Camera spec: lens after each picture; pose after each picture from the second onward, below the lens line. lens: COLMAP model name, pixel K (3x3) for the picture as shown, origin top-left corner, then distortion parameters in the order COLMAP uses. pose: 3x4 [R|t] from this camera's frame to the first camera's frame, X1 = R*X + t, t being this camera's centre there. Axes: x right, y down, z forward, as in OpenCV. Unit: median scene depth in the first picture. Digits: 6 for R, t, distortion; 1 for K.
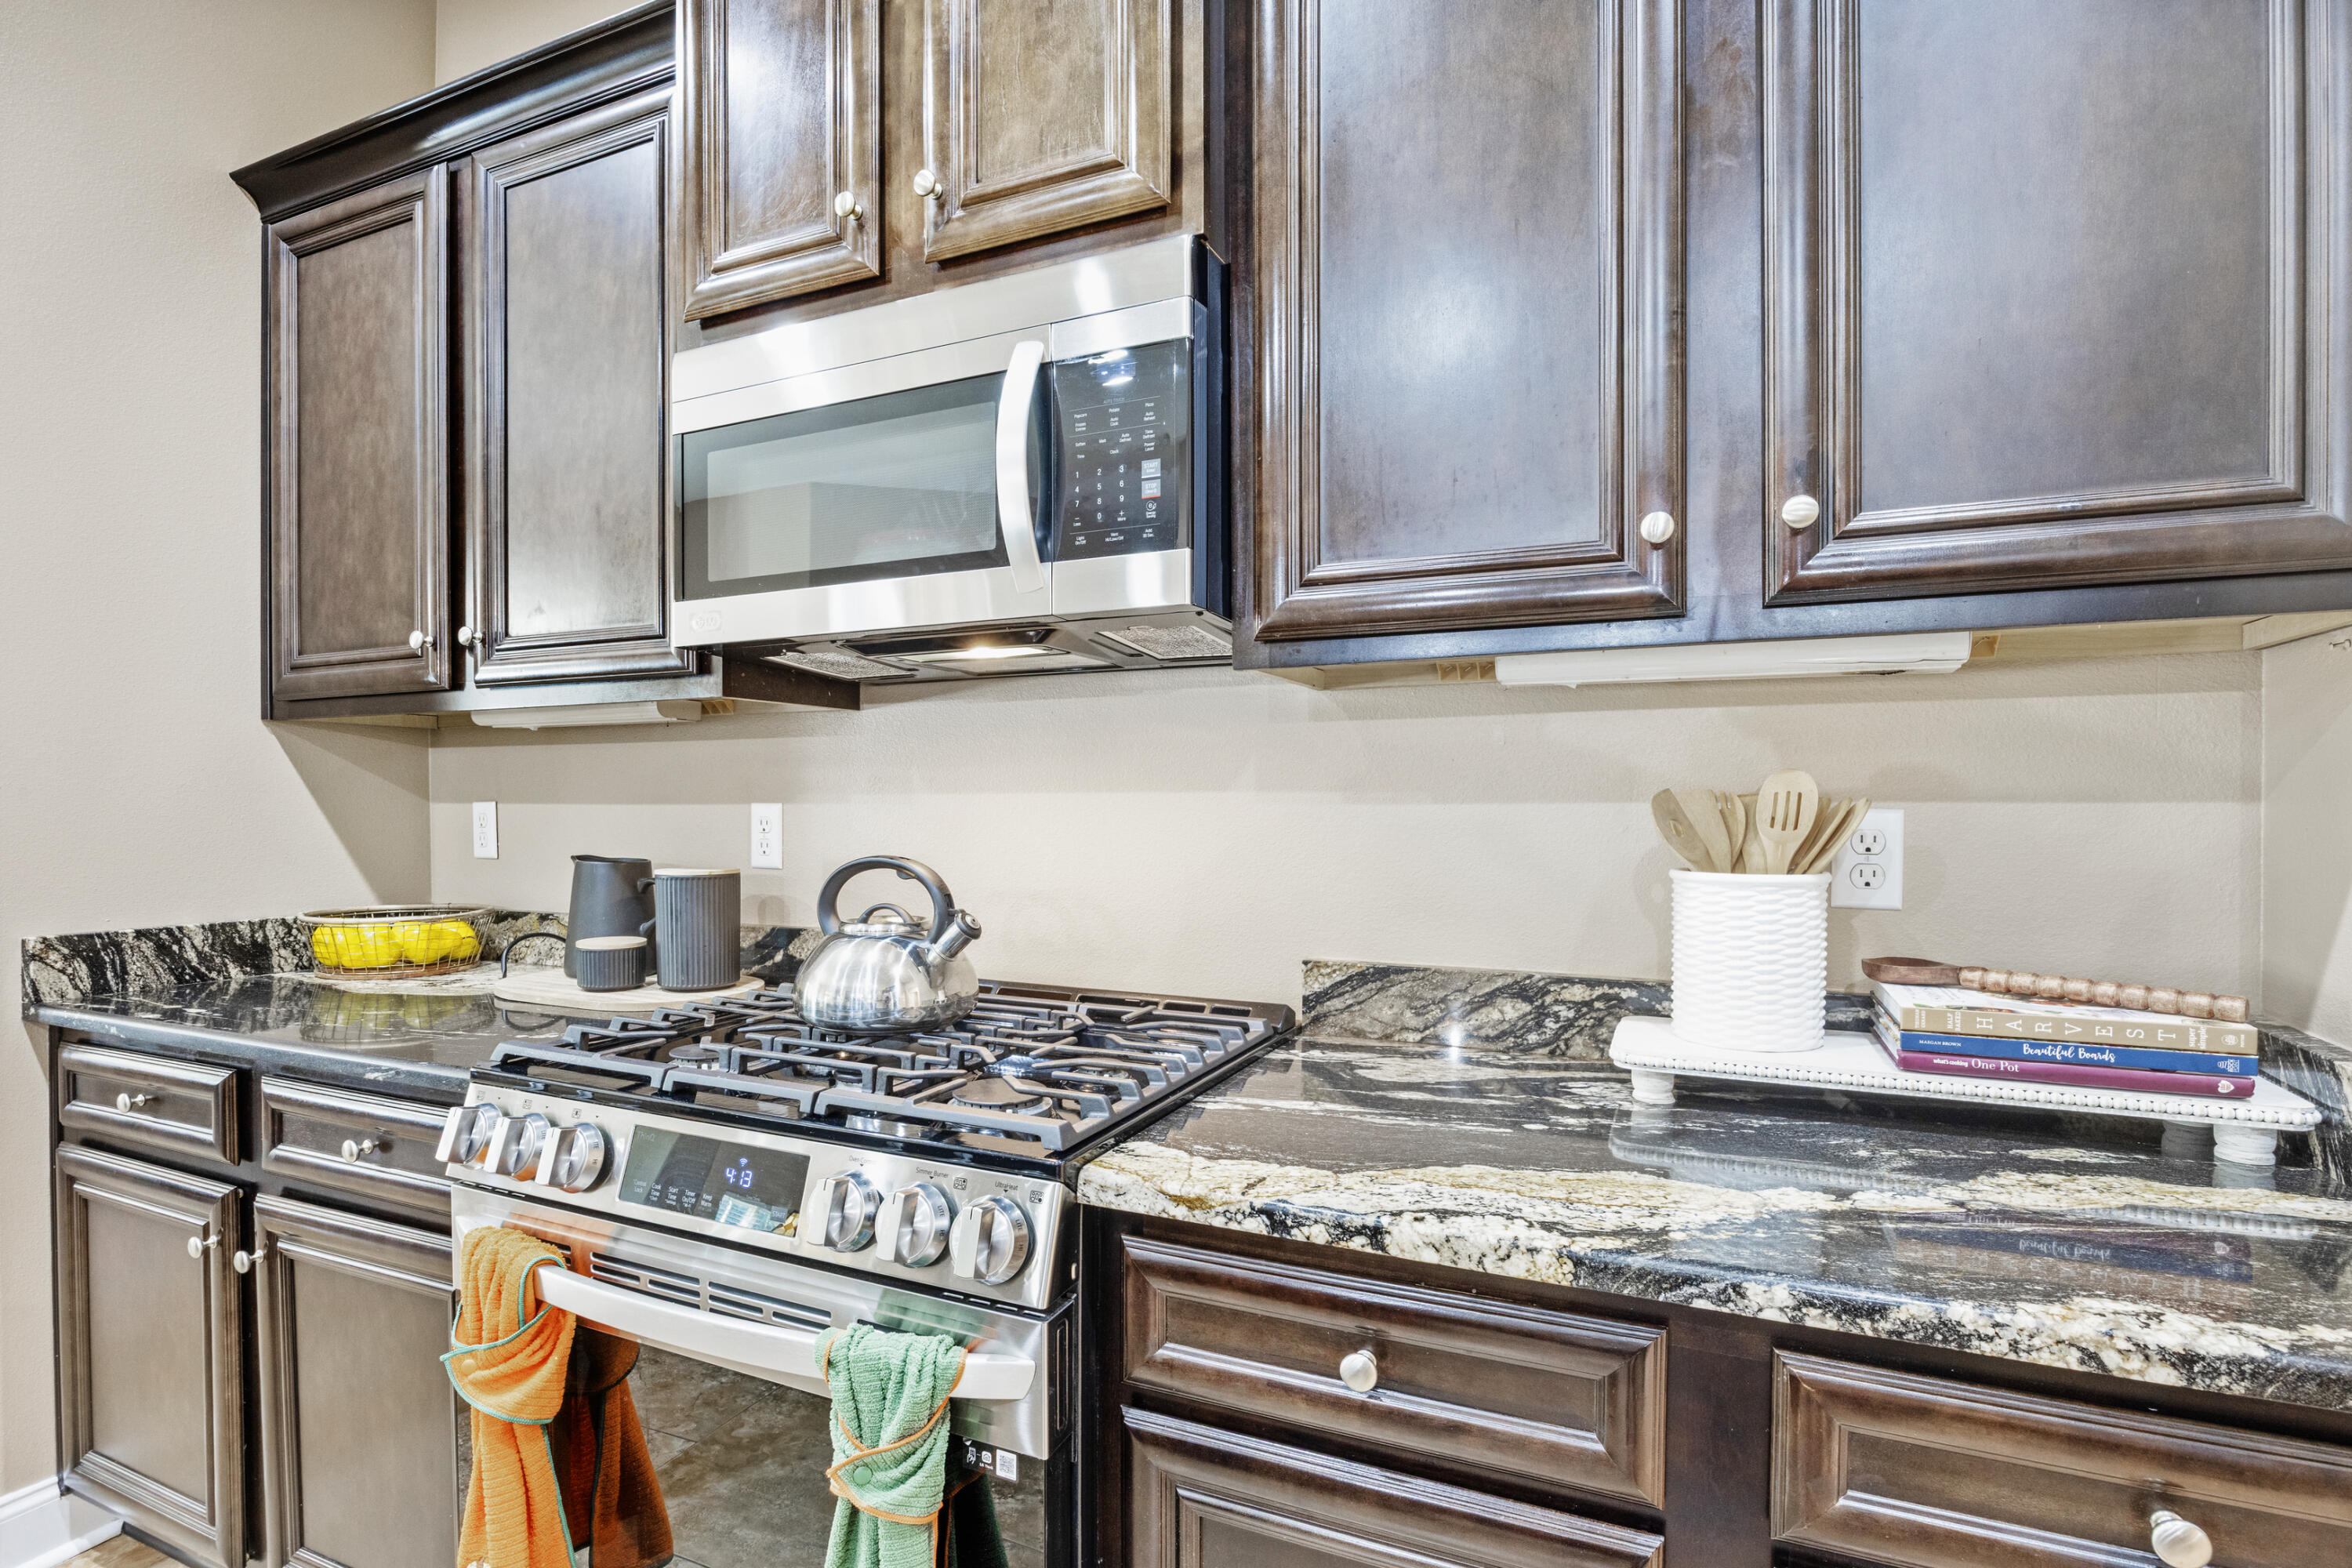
lens RADIAL K [[1107.7, 0, 1173.2], [0, 1107.7, 817.2], [0, 0, 1]] dist [-0.007828, -0.000308]
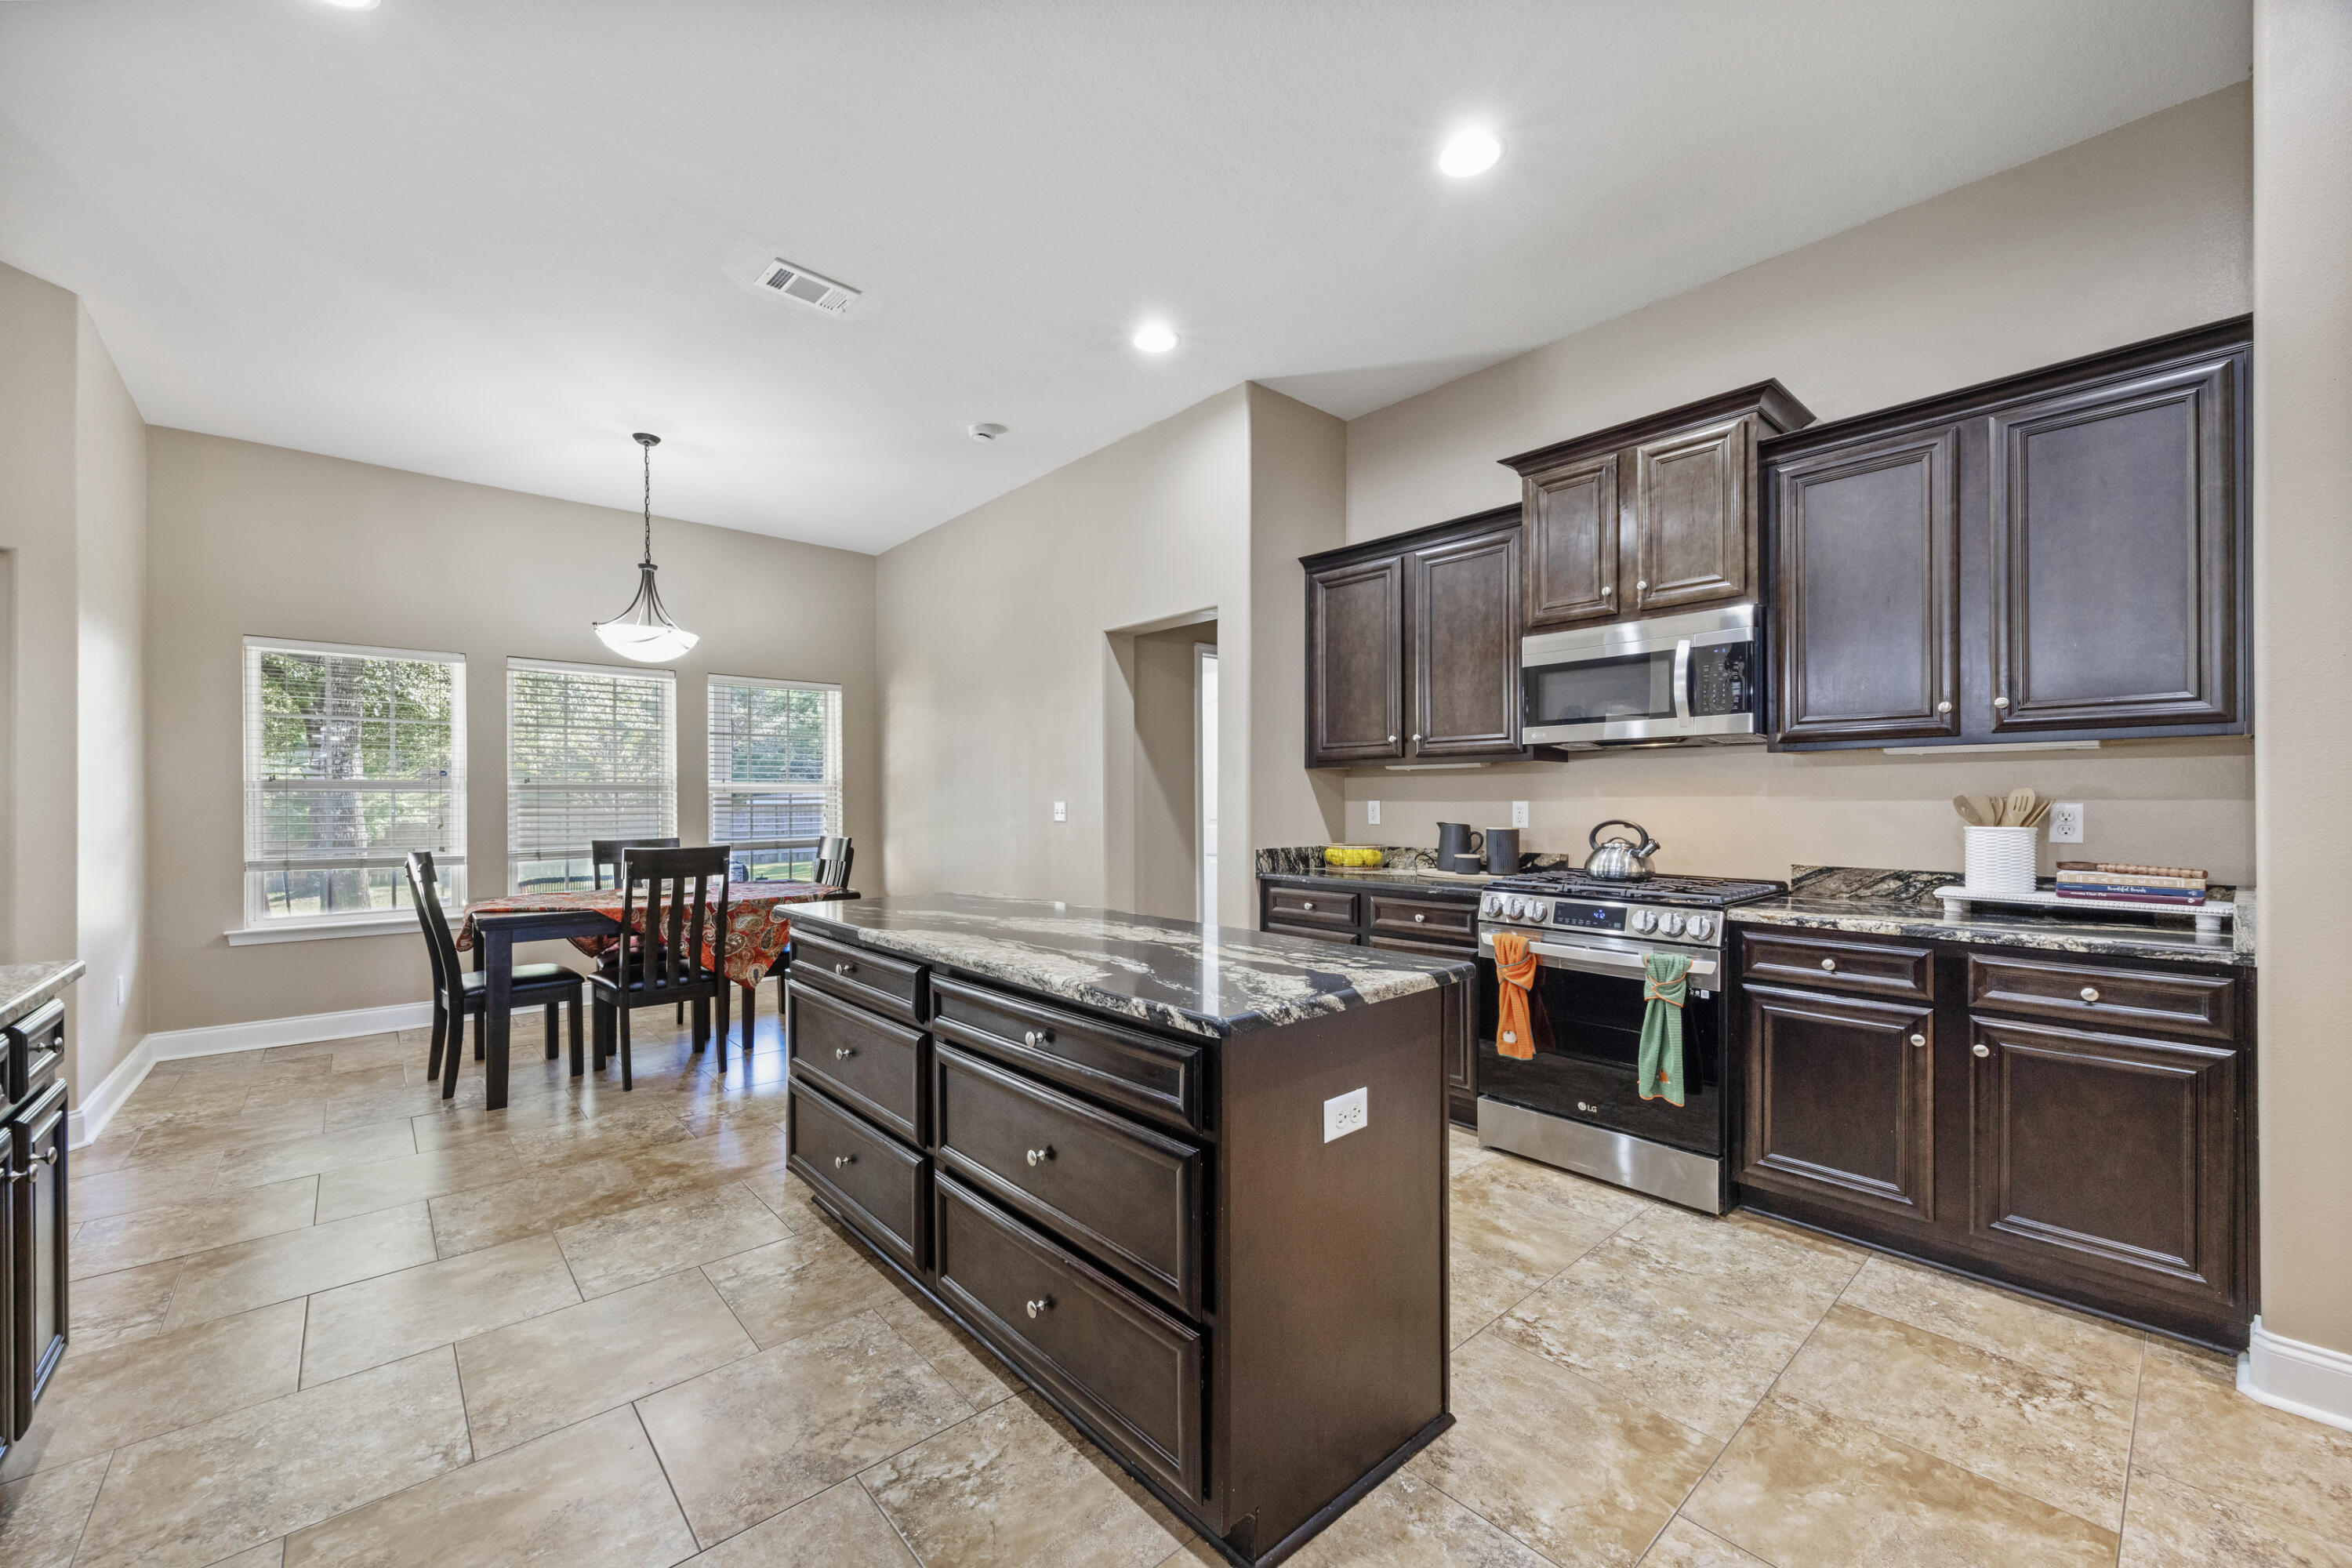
lens RADIAL K [[917.5, 0, 1192.1], [0, 917.5, 801.7], [0, 0, 1]] dist [-0.001447, -0.000030]
pose [[0.921017, -0.000972, -0.389521, -0.375832], [-0.003141, 0.999946, -0.009923, 0.016767], [0.389509, 0.010362, 0.920964, -1.659932]]
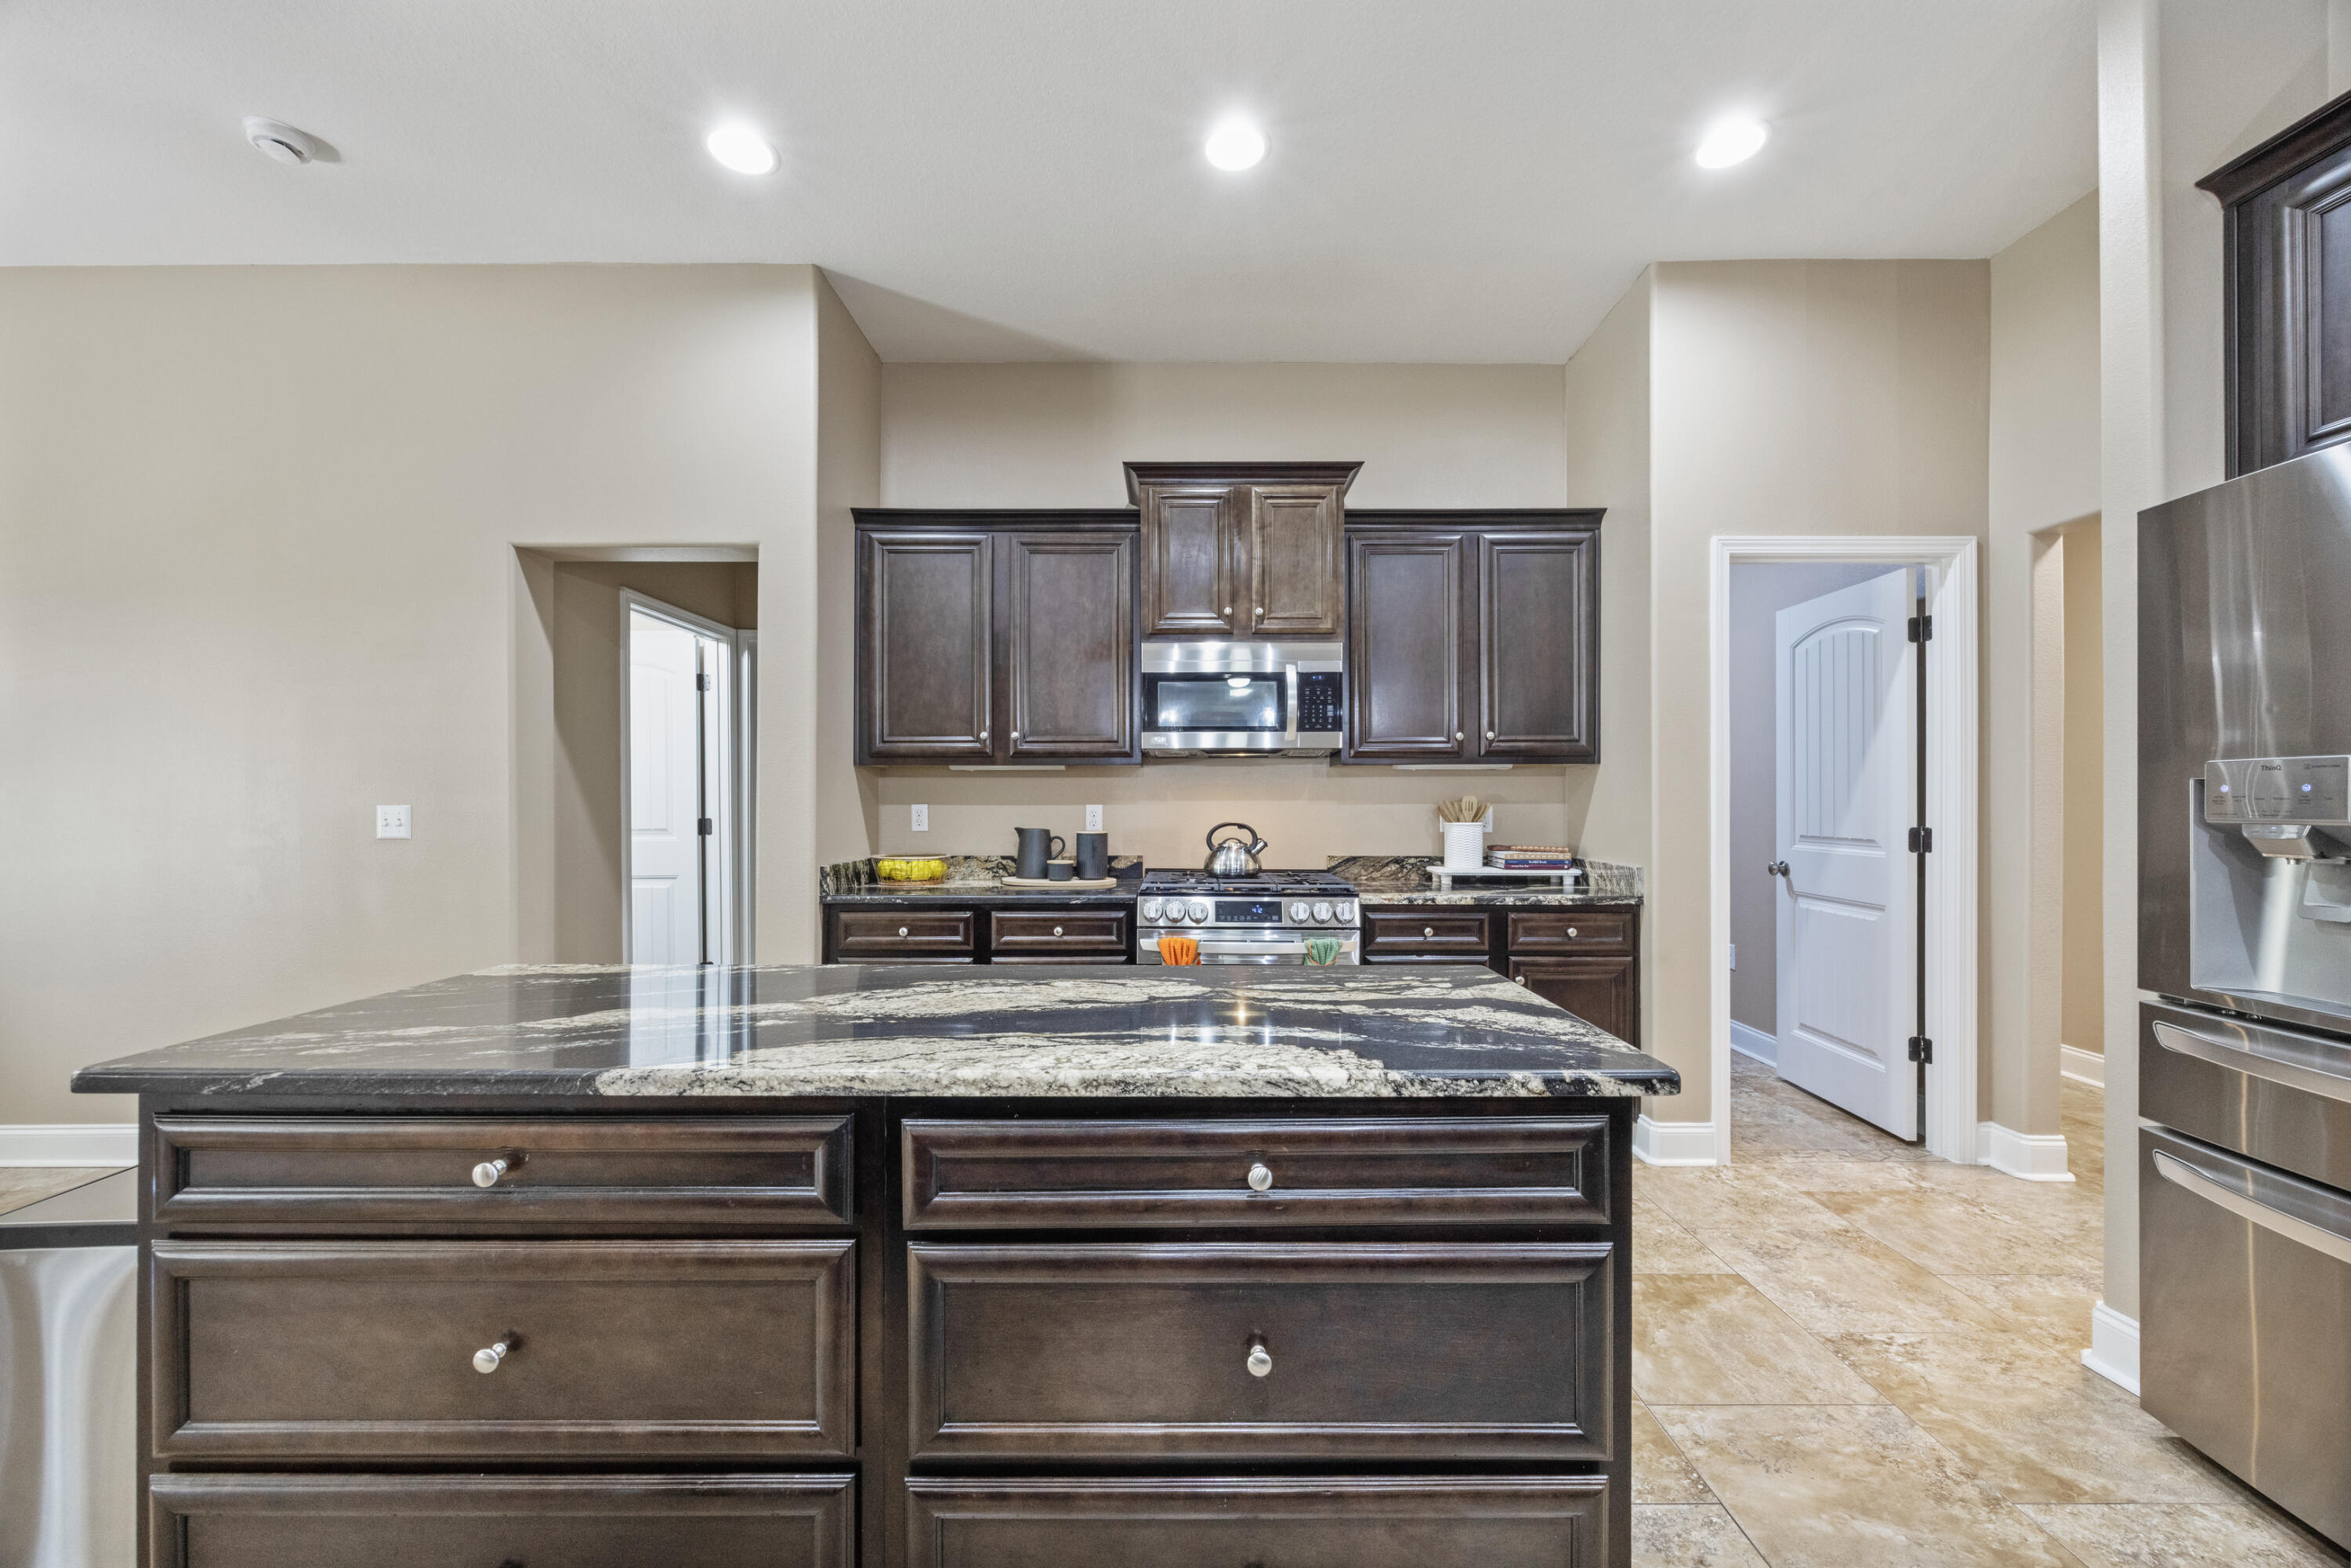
lens RADIAL K [[888.5, 0, 1169.7], [0, 888.5, 804.4], [0, 0, 1]] dist [-0.002867, -0.000940]
pose [[0.907041, -0.001825, 0.421038, -1.557757], [0.006082, 0.999943, -0.008768, 0.007476], [-0.420998, 0.010513, 0.907001, -1.233029]]
